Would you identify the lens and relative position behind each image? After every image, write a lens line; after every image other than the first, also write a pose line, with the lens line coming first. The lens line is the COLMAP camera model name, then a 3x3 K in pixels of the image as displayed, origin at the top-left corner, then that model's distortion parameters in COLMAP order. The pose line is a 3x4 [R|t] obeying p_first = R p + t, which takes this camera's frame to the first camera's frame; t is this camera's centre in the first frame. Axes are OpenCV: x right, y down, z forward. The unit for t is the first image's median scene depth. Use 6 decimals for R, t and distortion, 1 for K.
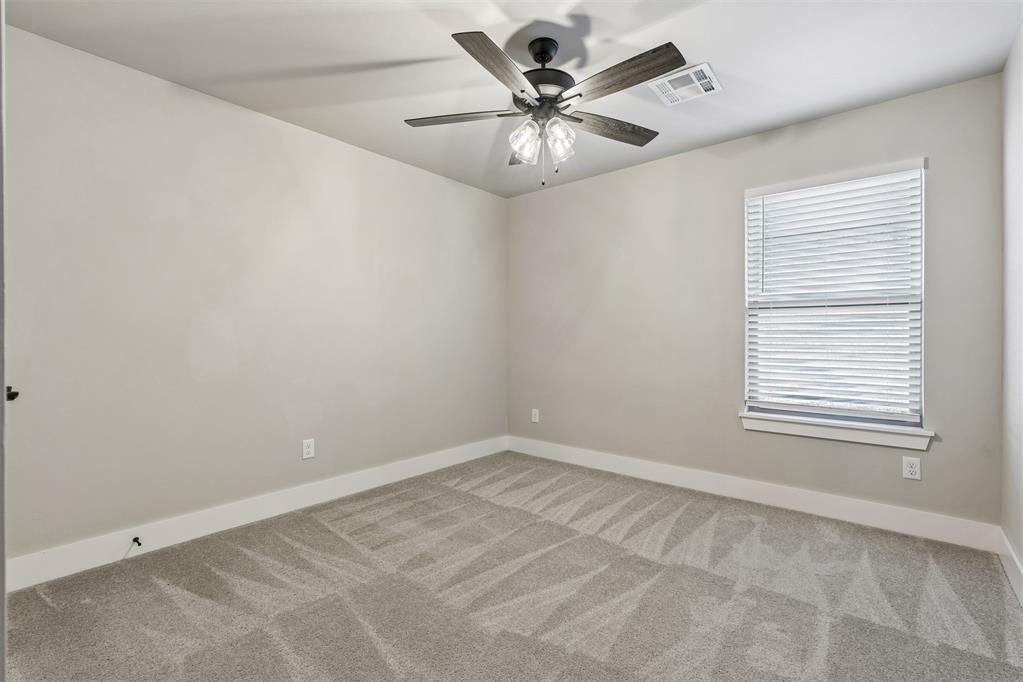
lens RADIAL K [[471.6, 0, 506.8], [0, 471.6, 339.2], [0, 0, 1]] dist [-0.000963, -0.000376]
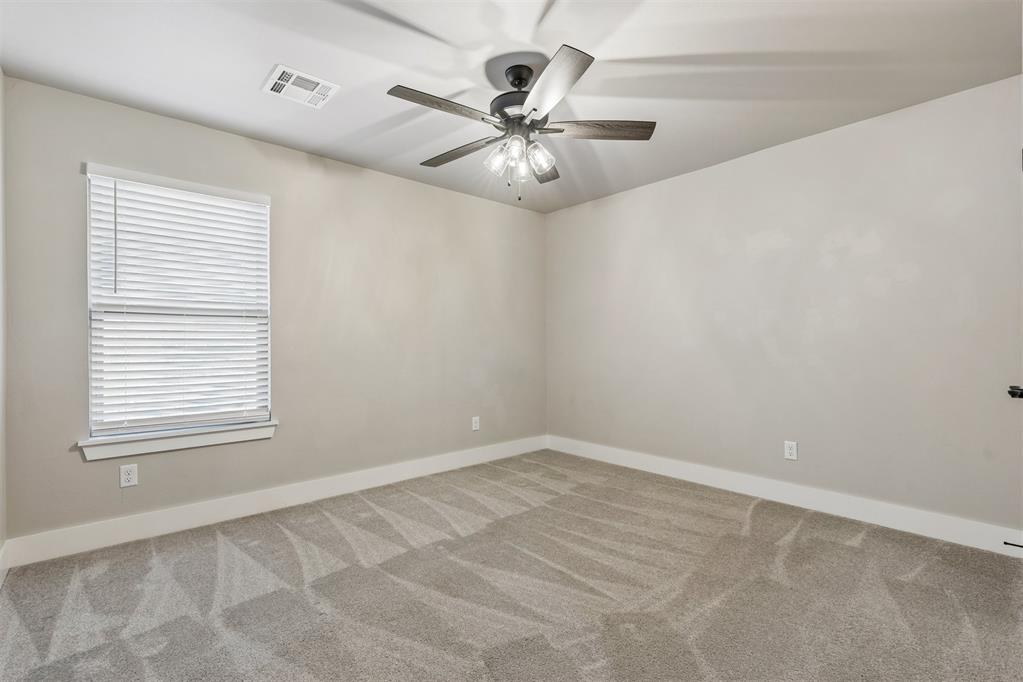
lens RADIAL K [[471.6, 0, 504.9], [0, 471.6, 350.4], [0, 0, 1]] dist [-0.000963, -0.000376]
pose [[0.135388, -0.017194, 0.990643, -0.193338], [0.007045, 0.999841, 0.016391, -0.006654], [-0.990768, 0.004760, 0.135488, 0.192830]]
